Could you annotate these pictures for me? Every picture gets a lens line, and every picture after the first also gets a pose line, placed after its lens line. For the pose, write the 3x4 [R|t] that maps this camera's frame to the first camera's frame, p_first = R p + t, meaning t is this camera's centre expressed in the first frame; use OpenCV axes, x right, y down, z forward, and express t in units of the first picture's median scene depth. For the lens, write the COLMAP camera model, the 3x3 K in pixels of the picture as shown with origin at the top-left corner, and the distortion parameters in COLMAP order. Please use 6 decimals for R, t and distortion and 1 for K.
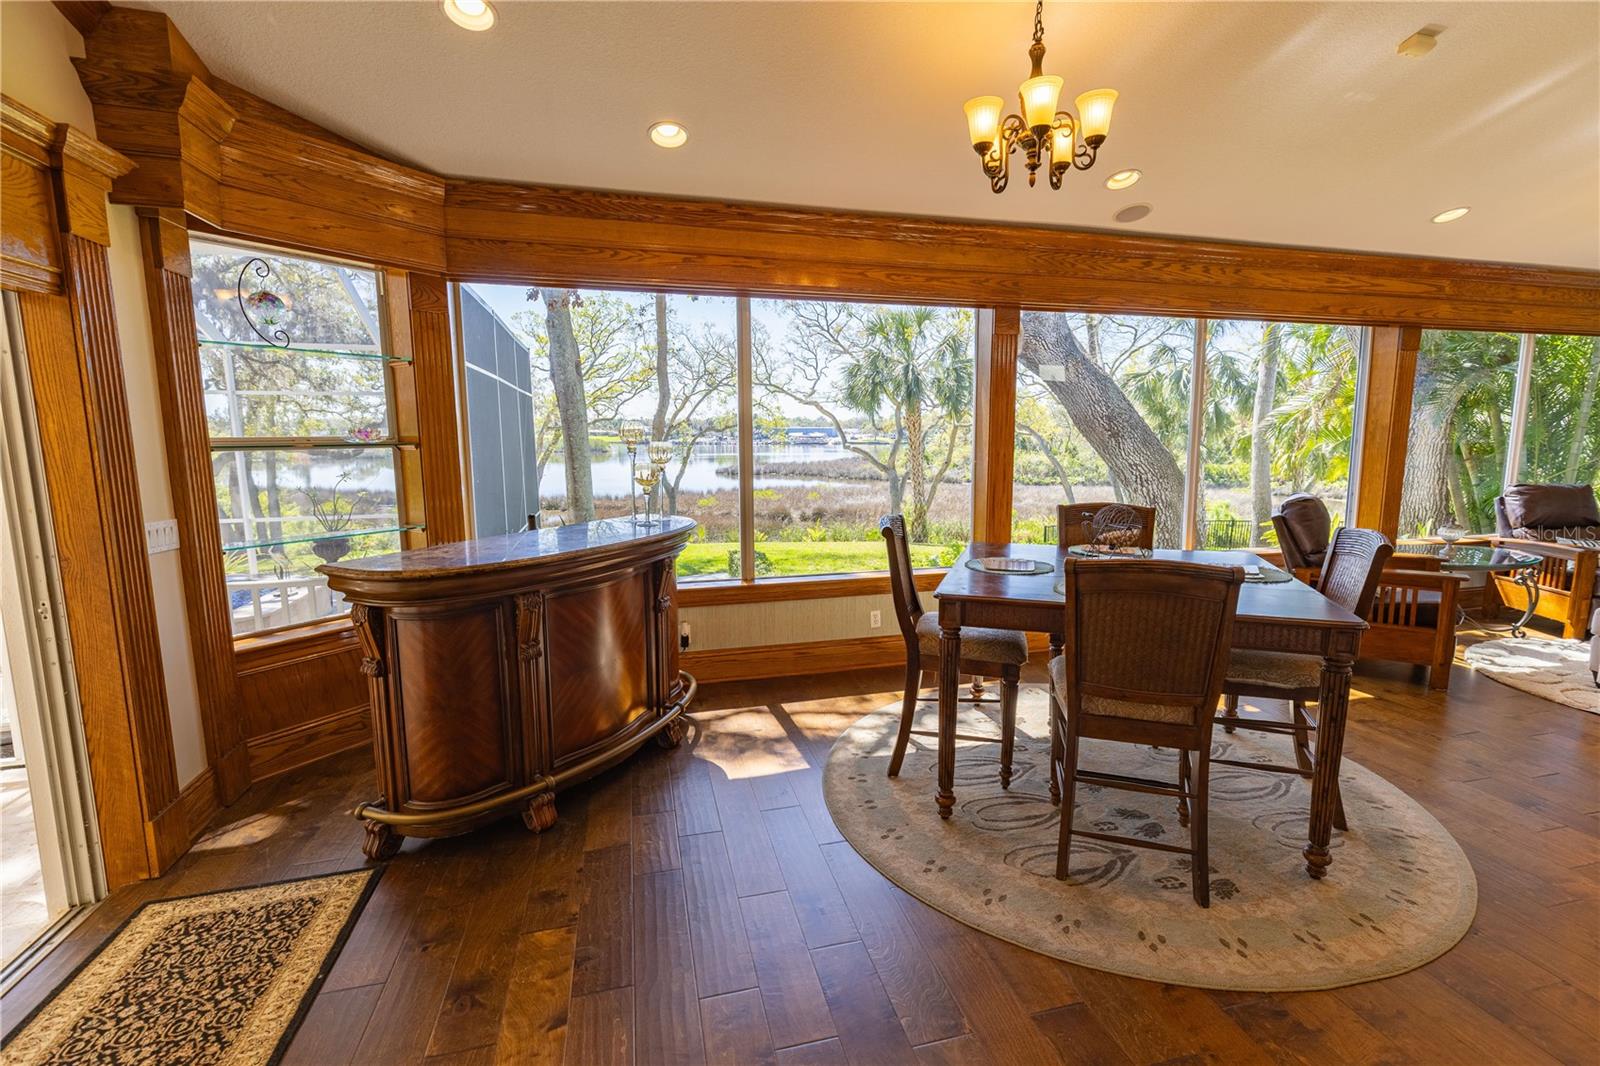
lens RADIAL K [[716.4, 0, 814.5], [0, 716.4, 537.2], [0, 0, 1]] dist [0.008287, -0.001464]
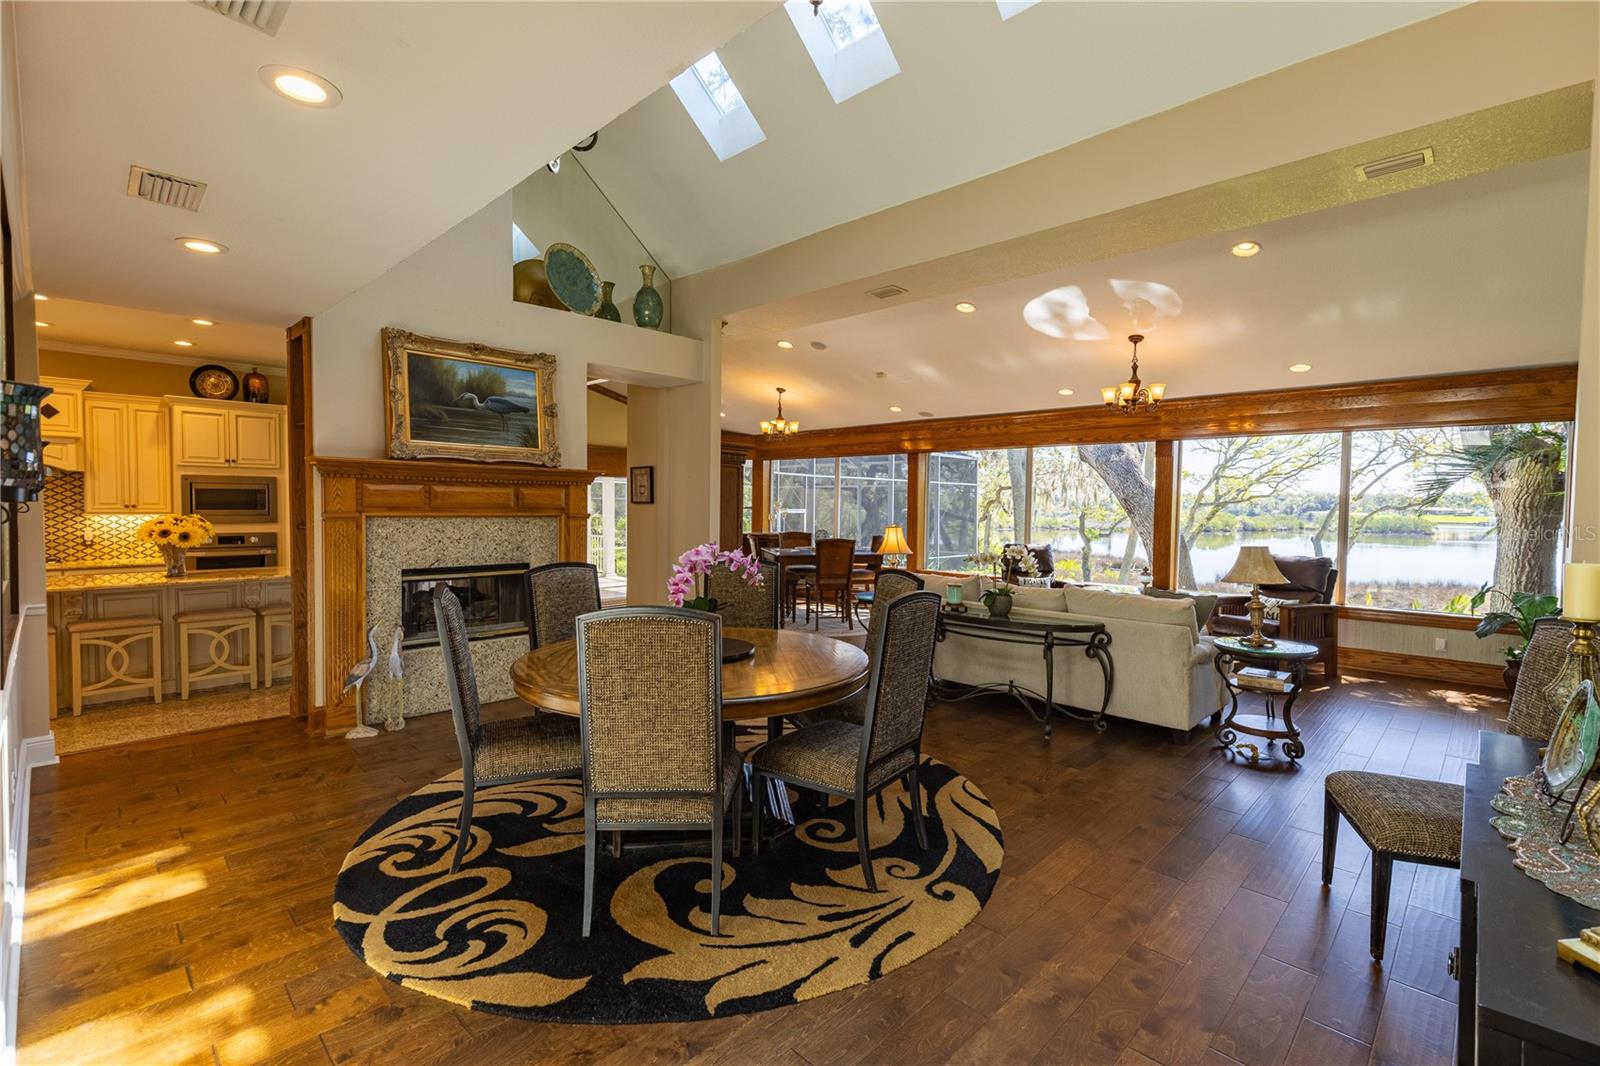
lens RADIAL K [[716.4, 0, 822.0], [0, 716.4, 533.2], [0, 0, 1]] dist [0.008287, -0.001464]
pose [[0.528836, 0.042569, -0.847656, 1.715939], [-0.135890, 0.990104, -0.035056, 0.044346], [0.837775, 0.133727, 0.529387, -0.350678]]
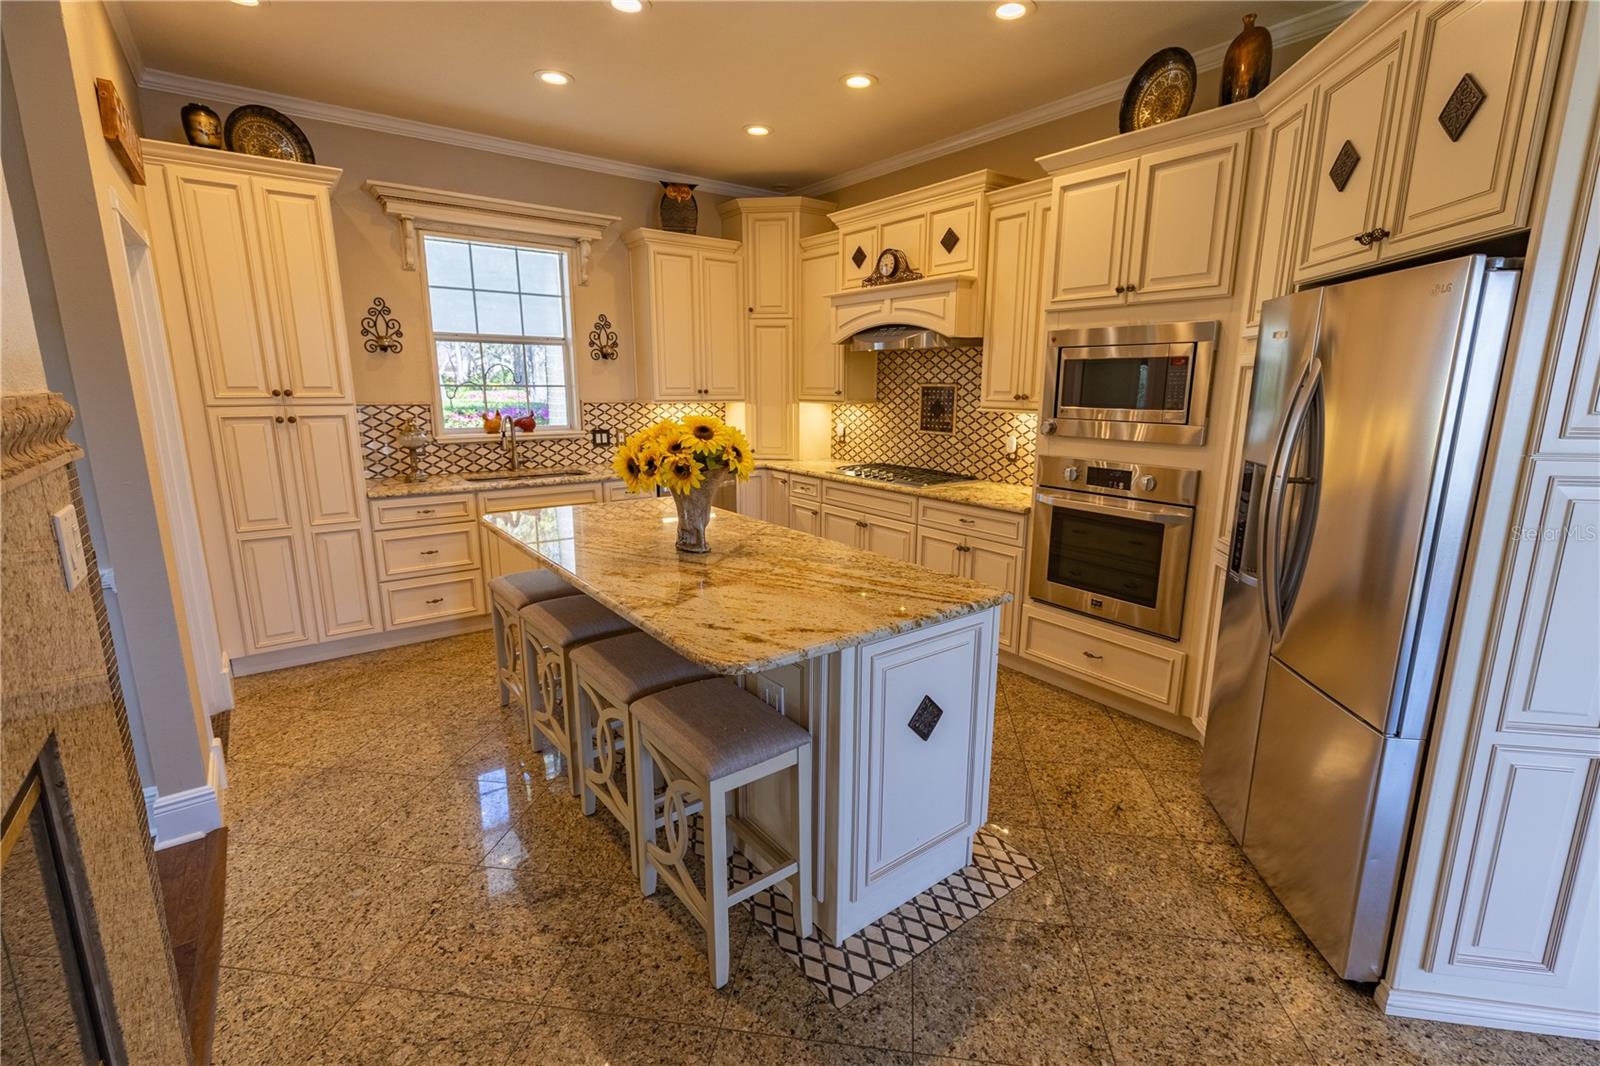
lens RADIAL K [[716.4, 0, 816.0], [0, 716.4, 527.7], [0, 0, 1]] dist [0.008287, -0.001464]
pose [[-0.923755, 0.071864, -0.376182, 0.425746], [-0.062212, 0.941035, 0.332540, 0.017772], [0.377898, 0.330588, -0.864815, -0.130032]]
